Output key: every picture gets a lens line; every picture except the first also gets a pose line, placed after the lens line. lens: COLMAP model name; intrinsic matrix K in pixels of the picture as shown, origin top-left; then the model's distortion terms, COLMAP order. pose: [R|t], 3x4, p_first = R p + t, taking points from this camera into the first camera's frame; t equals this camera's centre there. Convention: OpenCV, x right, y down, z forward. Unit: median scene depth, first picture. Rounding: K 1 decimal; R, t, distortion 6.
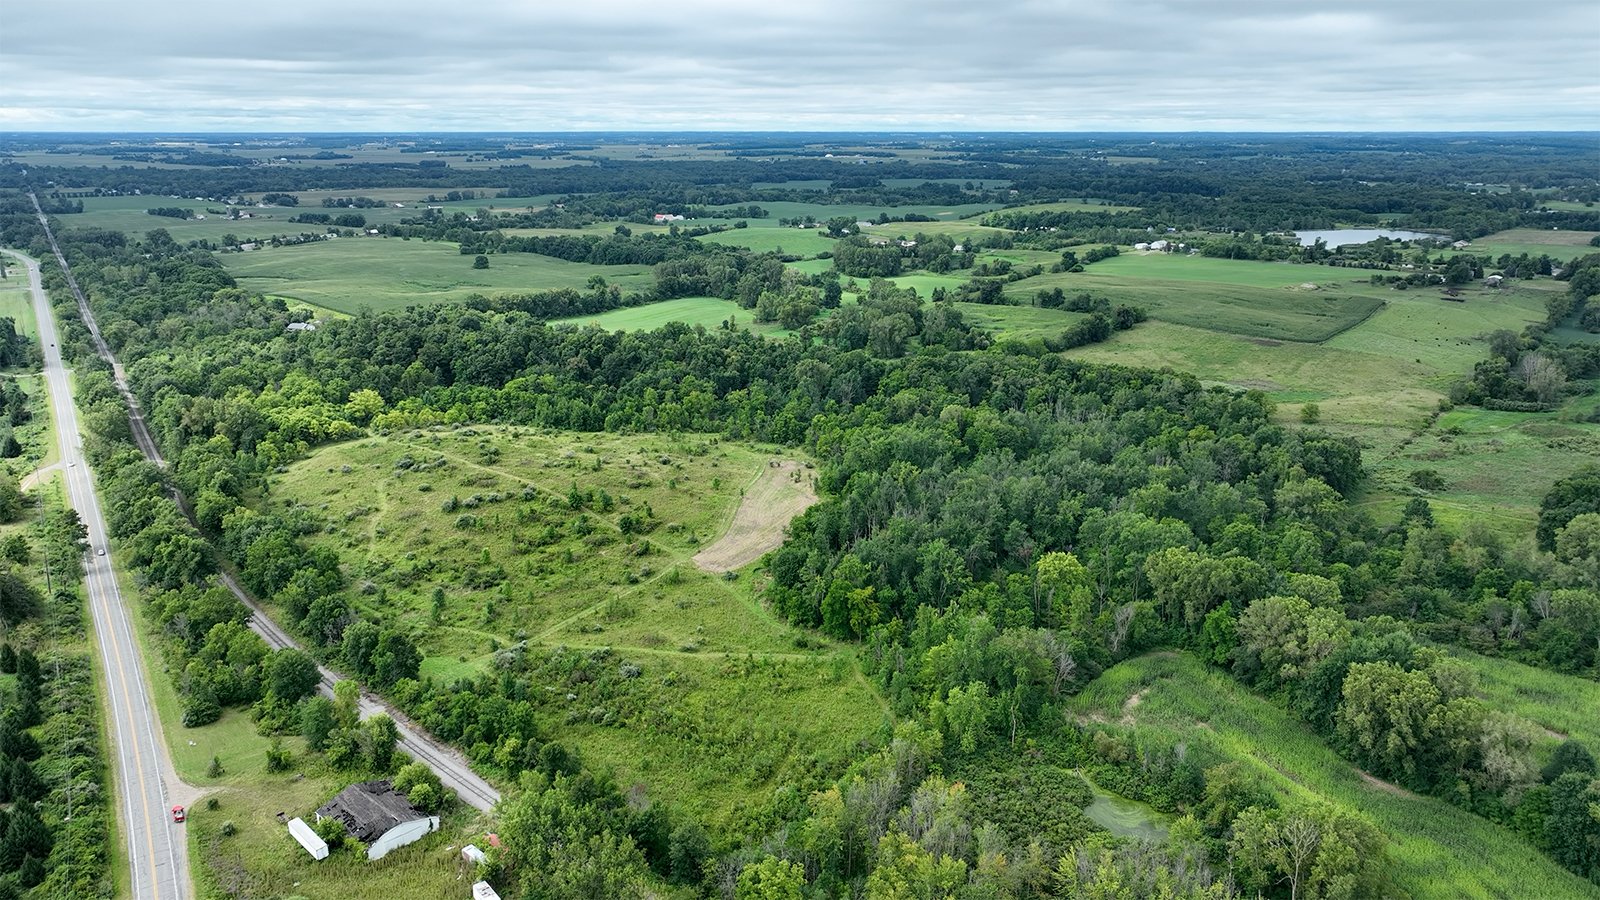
lens RADIAL K [[1120.7, 0, 803.6], [0, 1120.7, 443.4], [0, 0, 1]] dist [0.005721, 0.009497]
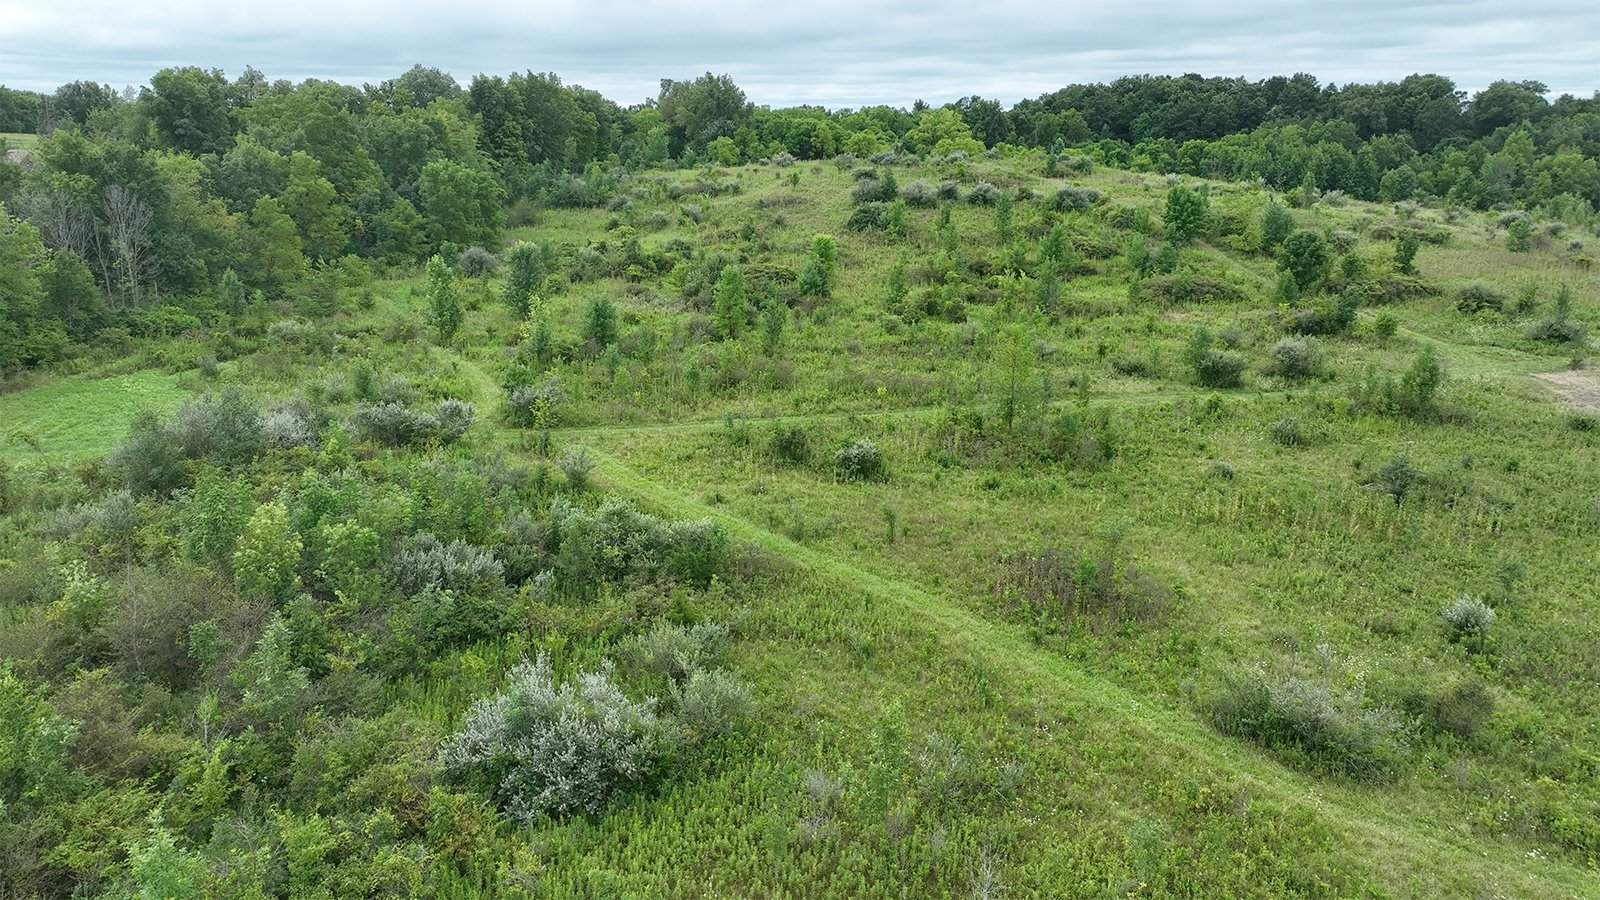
lens RADIAL K [[1120.7, 0, 803.6], [0, 1120.7, 443.4], [0, 0, 1]] dist [0.005721, 0.009497]
pose [[0.743596, 0.186010, -0.642234, -0.056281], [-0.185320, 0.980229, 0.069335, 0.122434], [0.642434, 0.067462, 0.763366, 0.688618]]
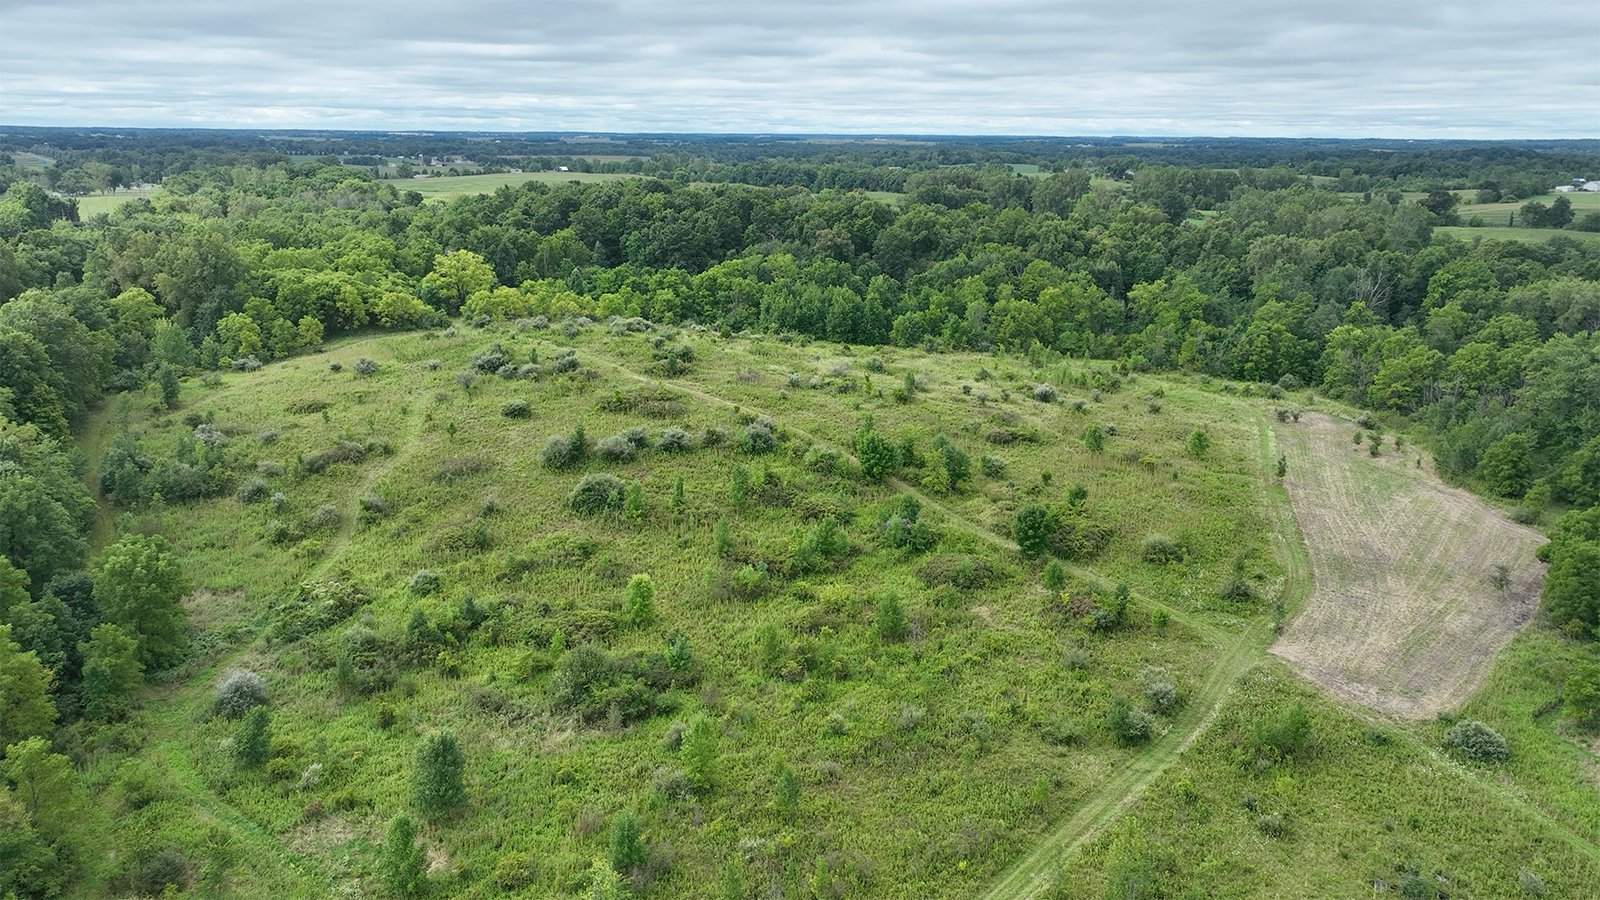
lens RADIAL K [[1120.7, 0, 803.6], [0, 1120.7, 443.4], [0, 0, 1]] dist [0.005721, 0.009497]
pose [[0.985254, 0.054991, -0.162019, -0.172637], [-0.055871, 0.998438, -0.000878, 0.048851], [0.161717, 0.009917, 0.986787, 0.636594]]
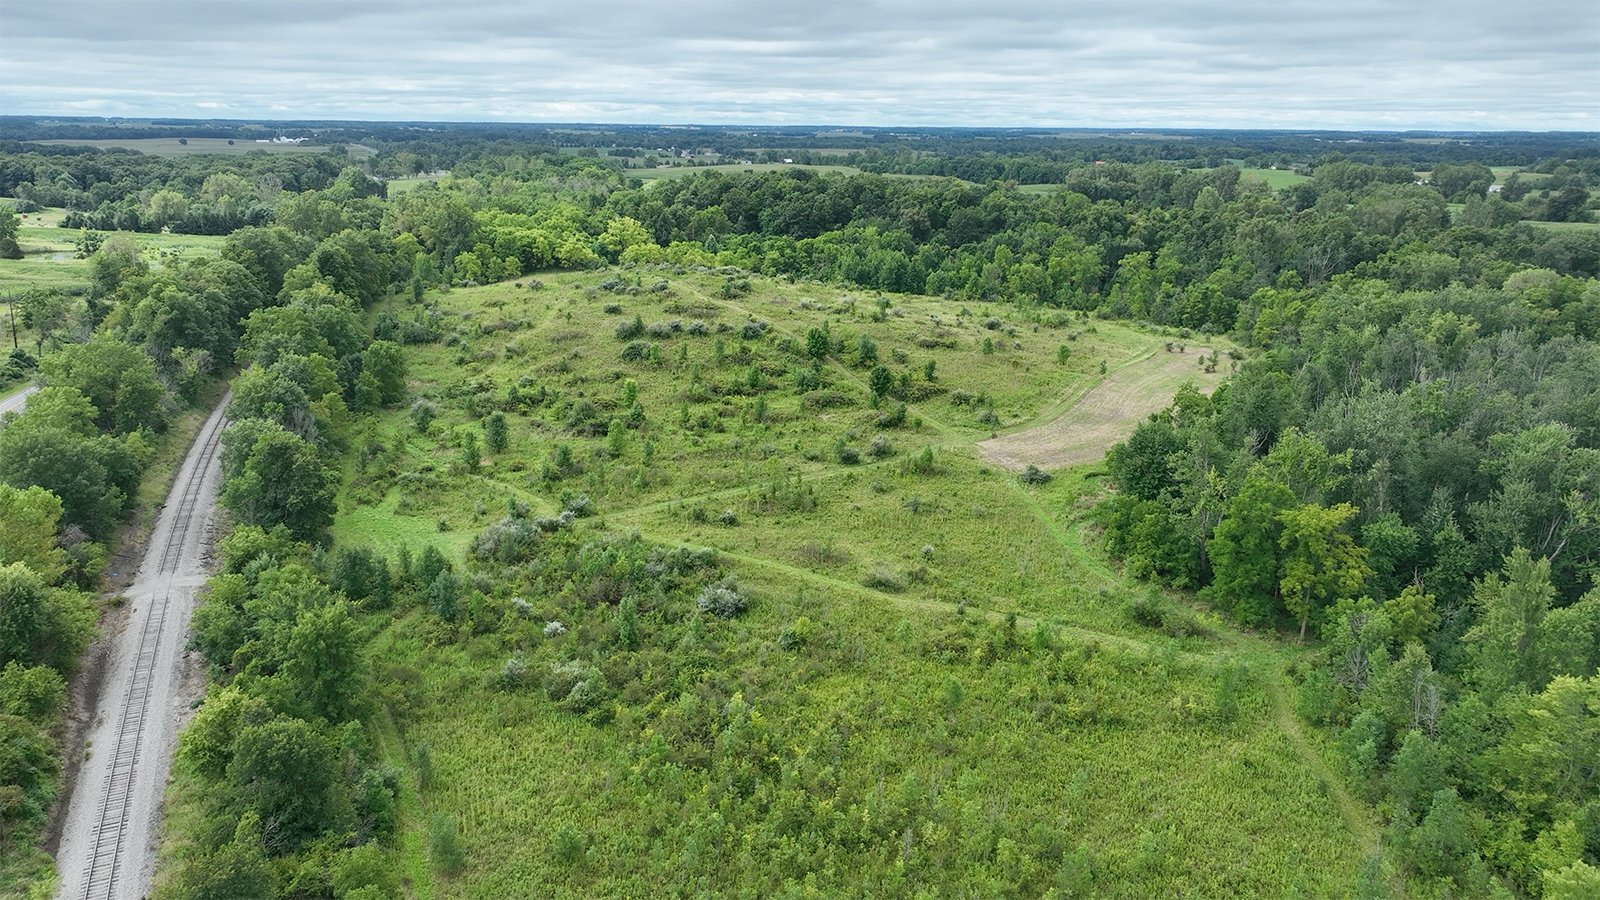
lens RADIAL K [[1120.7, 0, 803.6], [0, 1120.7, 443.4], [0, 0, 1]] dist [0.005721, 0.009497]
pose [[0.923249, 0.115935, -0.366293, 0.020079], [-0.115701, 0.993025, 0.022674, 0.095058], [0.366367, 0.021447, 0.930223, 0.447227]]
